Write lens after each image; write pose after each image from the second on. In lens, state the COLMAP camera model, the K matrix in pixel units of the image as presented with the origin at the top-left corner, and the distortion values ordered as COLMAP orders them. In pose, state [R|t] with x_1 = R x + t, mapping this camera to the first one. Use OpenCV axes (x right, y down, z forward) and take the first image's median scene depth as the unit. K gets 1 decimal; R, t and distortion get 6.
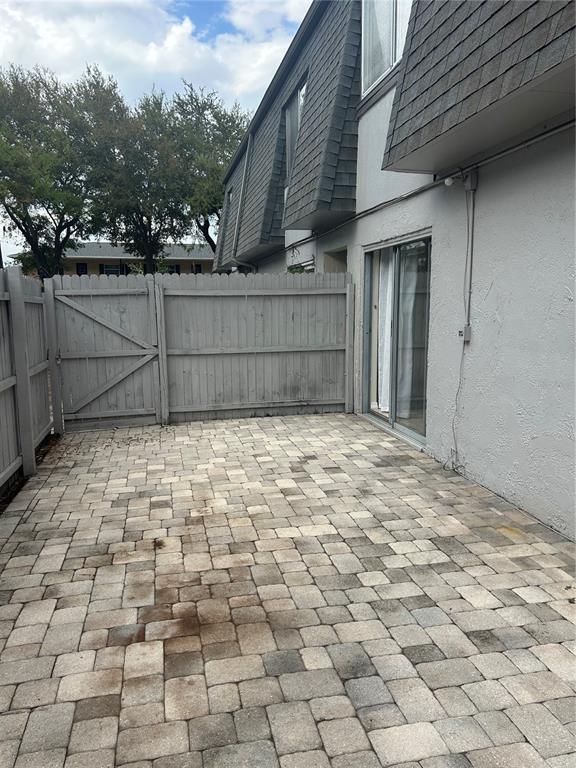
lens RADIAL K [[599.5, 0, 282.8], [0, 599.5, 390.3], [0, 0, 1]] dist [0.057243, -0.048035]
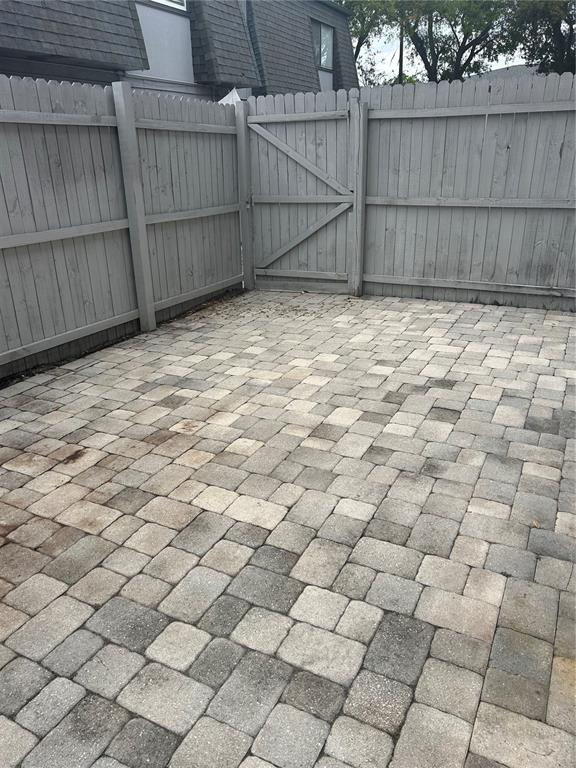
lens RADIAL K [[599.5, 0, 288.5], [0, 599.5, 382.3], [0, 0, 1]] dist [0.057243, -0.048035]
pose [[0.768712, 0.231284, -0.596313, 0.310010], [-0.087364, 0.961560, 0.260325, -0.042342], [0.633600, -0.148019, 0.759369, 0.424206]]
